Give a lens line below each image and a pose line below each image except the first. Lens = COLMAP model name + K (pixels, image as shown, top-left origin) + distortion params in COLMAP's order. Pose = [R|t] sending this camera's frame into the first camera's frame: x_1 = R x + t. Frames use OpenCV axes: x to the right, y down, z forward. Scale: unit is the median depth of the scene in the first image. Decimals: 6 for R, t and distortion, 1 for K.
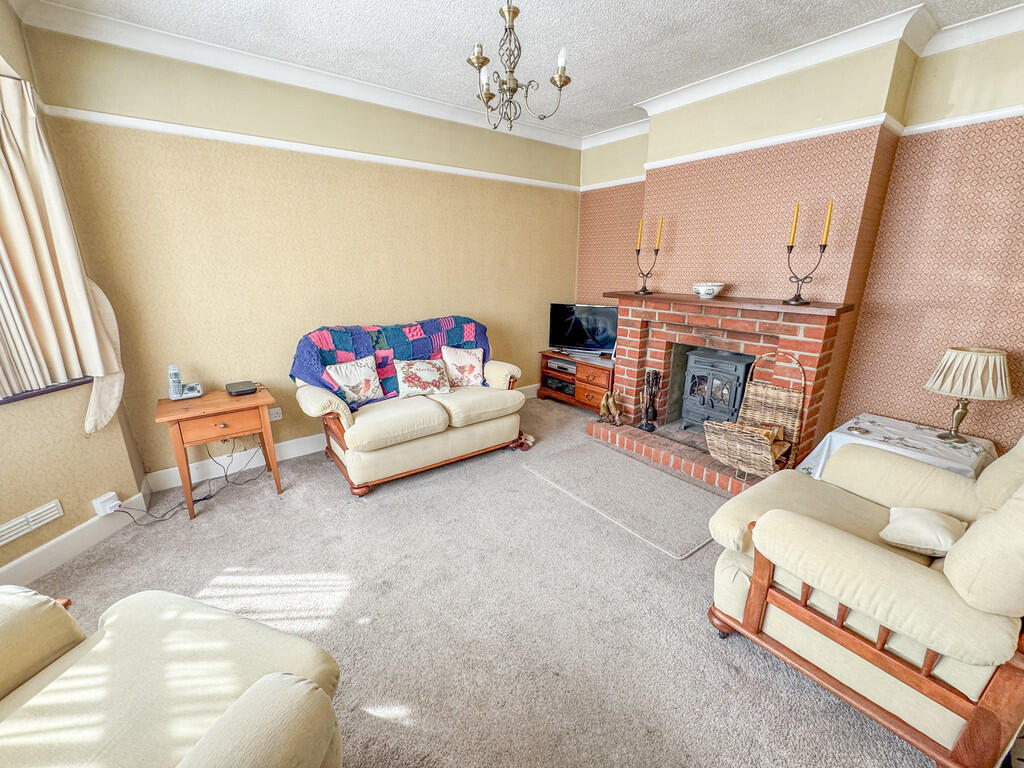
lens RADIAL K [[415.8, 0, 517.7], [0, 415.8, 386.2], [0, 0, 1]] dist [-0.003171, 0.000306]
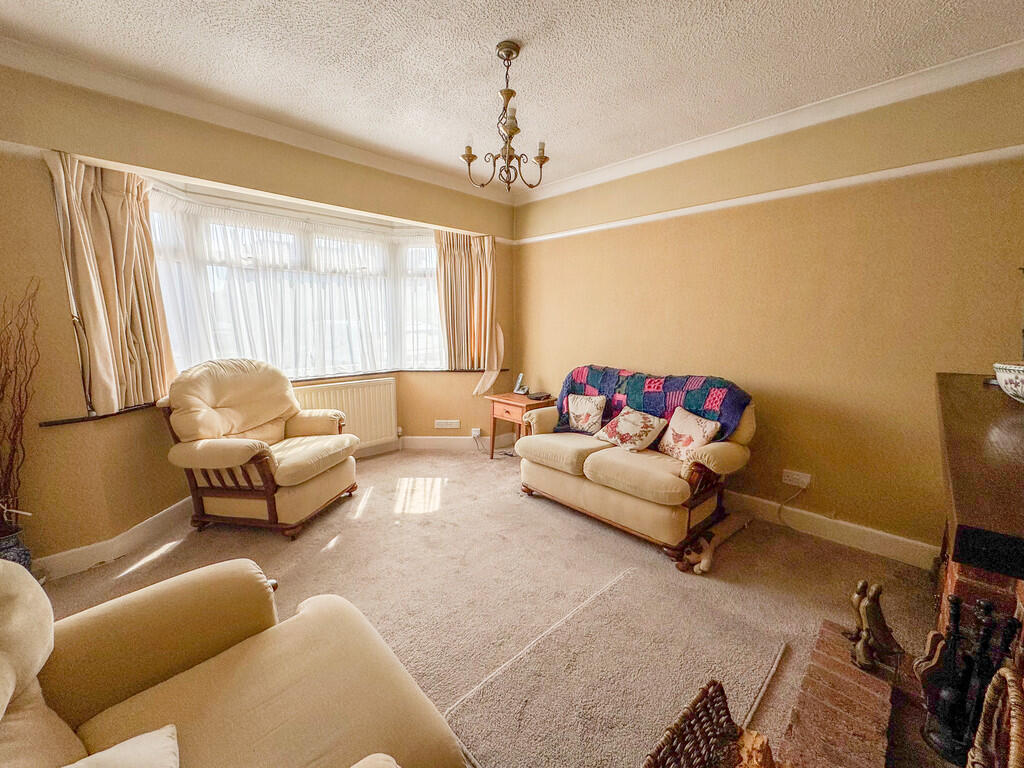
lens RADIAL K [[415.8, 0, 516.1], [0, 415.8, 389.8], [0, 0, 1]] dist [-0.003171, 0.000306]
pose [[0.113928, 0.166852, -0.979378, 0.723454], [-0.283047, 0.950393, 0.128988, -0.170392], [0.952315, 0.262515, 0.155503, 0.626150]]
